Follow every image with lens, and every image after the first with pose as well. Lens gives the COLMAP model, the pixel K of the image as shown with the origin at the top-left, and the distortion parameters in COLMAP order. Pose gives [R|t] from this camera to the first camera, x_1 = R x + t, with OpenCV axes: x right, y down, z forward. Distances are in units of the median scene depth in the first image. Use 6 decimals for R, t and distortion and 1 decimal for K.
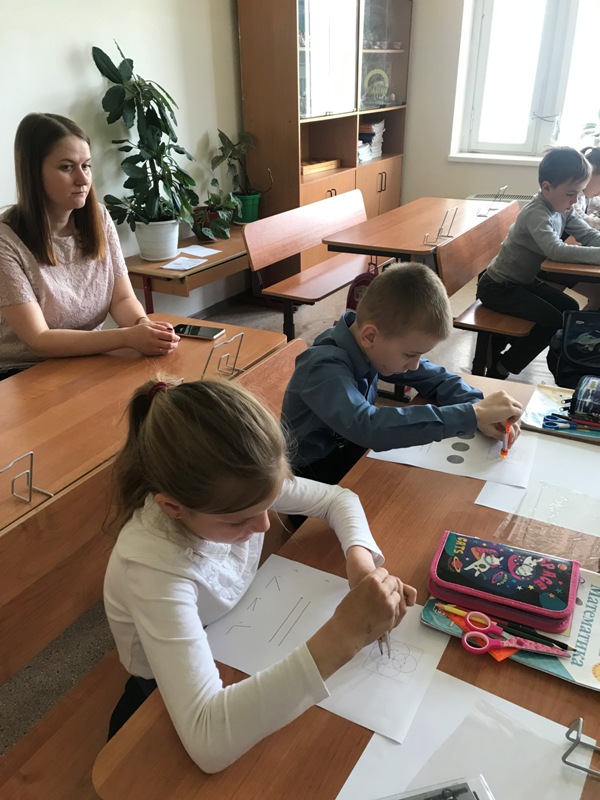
lens RADIAL K [[663.7, 0, 312.3], [0, 663.7, 399.4], [0, 0, 1]] dist [-0.010567, 0.011745]
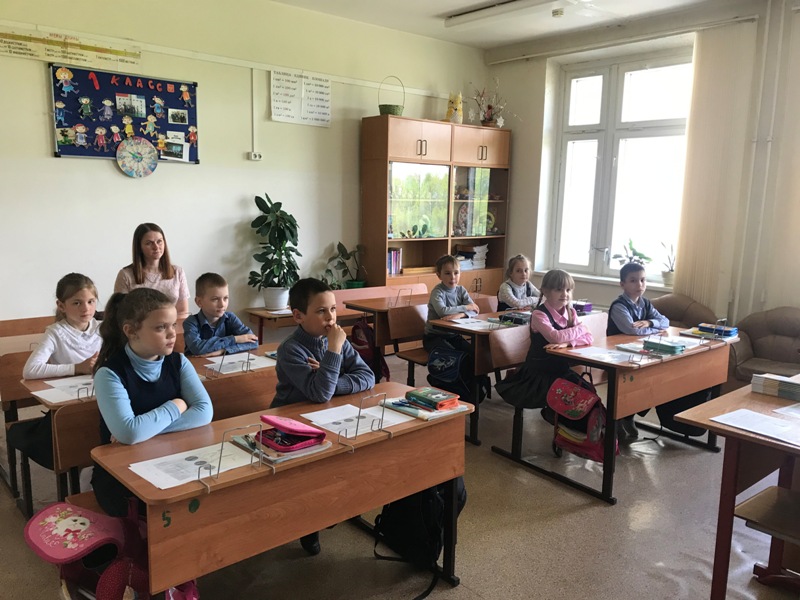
lens RADIAL K [[663.7, 0, 400.0], [0, 663.7, 300.0], [0, 0, 1]] dist [-0.010567, 0.011745]
pose [[0.940374, 0.077198, -0.331265, 1.818985], [-0.177460, 0.942200, -0.284194, 0.548765], [0.290179, 0.326035, 0.899721, -1.259949]]
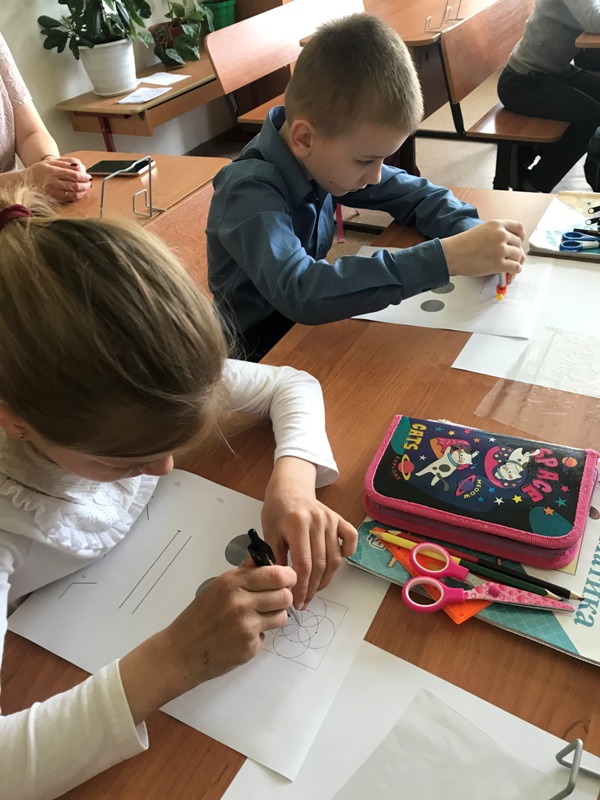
lens RADIAL K [[663.7, 0, 312.3], [0, 663.7, 399.4], [0, 0, 1]] dist [-0.010567, 0.011745]
pose [[0.994508, -0.071972, -0.075982, 0.154016], [0.086683, 0.973275, 0.212656, 0.029806], [0.058646, -0.218075, 0.974168, 0.313924]]
